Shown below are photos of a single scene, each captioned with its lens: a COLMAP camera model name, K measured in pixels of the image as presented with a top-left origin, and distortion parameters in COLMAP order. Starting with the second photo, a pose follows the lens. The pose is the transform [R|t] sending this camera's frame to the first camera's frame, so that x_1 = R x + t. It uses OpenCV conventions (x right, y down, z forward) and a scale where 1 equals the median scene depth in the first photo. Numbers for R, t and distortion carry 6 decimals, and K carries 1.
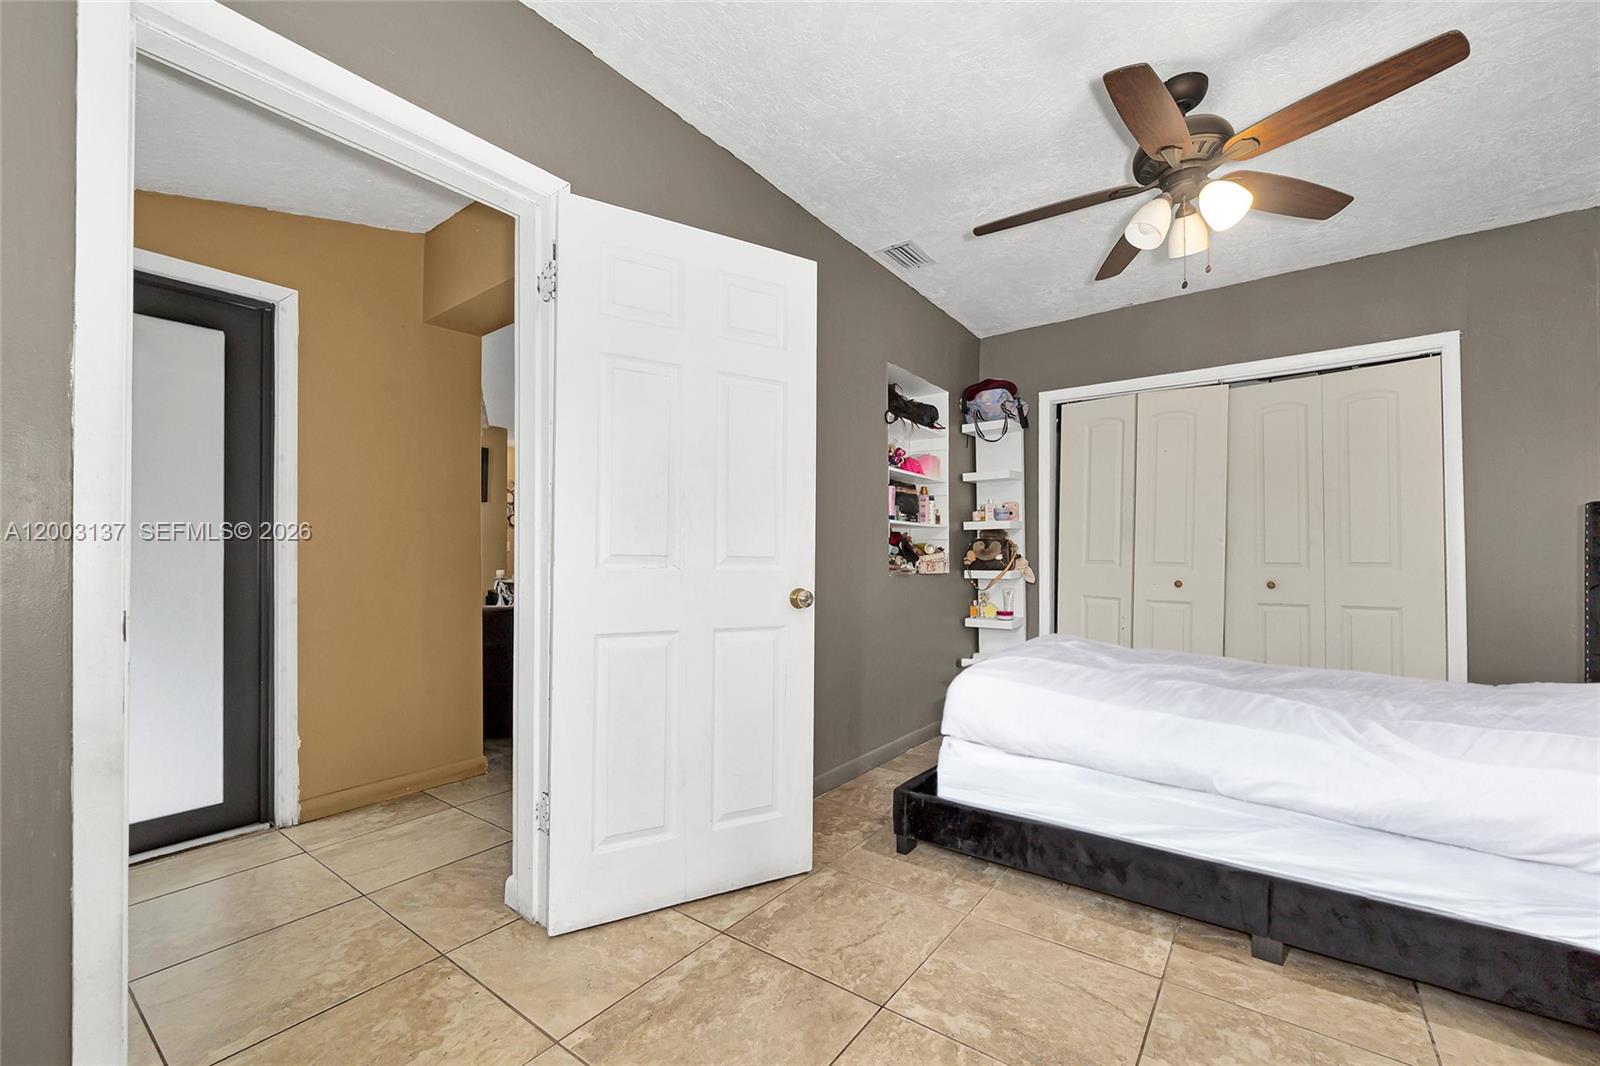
lens RADIAL K [[655.1, 0, 800.0], [0, 655.1, 549.5], [0, 0, 1]] dist [-0.001990, -0.000061]
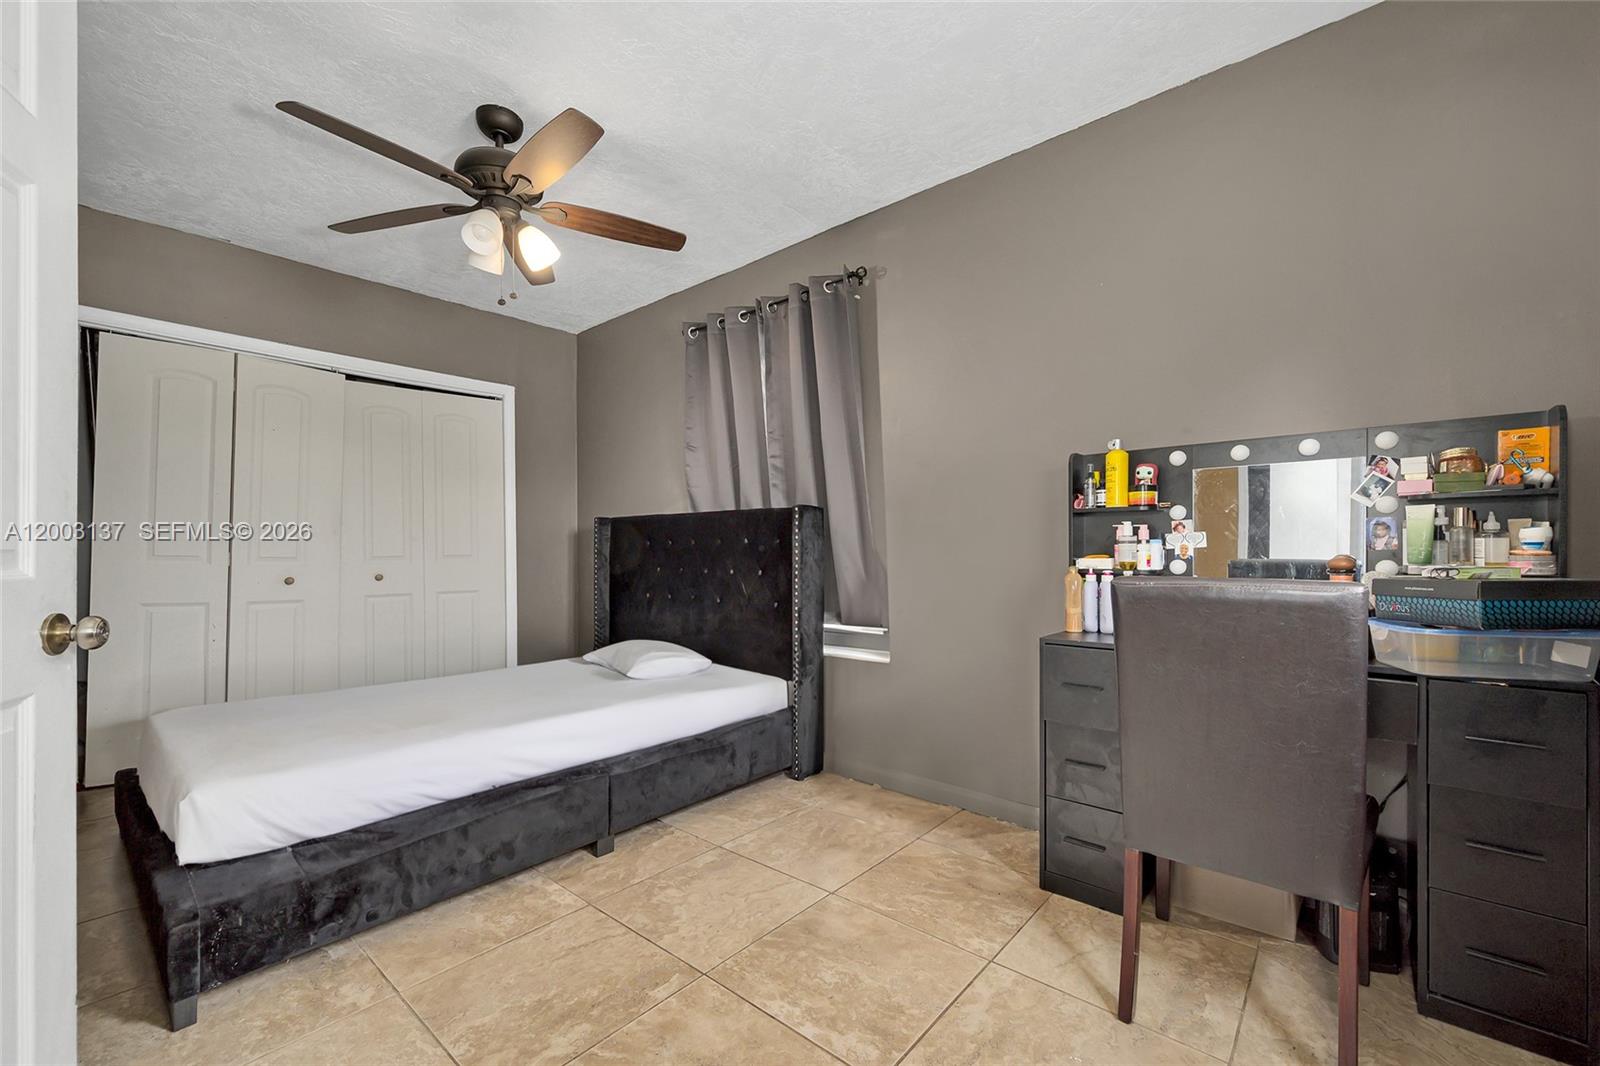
lens RADIAL K [[655.1, 0, 800.0], [0, 655.1, 549.5], [0, 0, 1]] dist [-0.001990, -0.000061]
pose [[0.072865, -0.000286, 0.997342, -0.527665], [-0.007613, 0.999971, 0.000843, 0.006556], [-0.997313, -0.007654, 0.072860, 0.467835]]
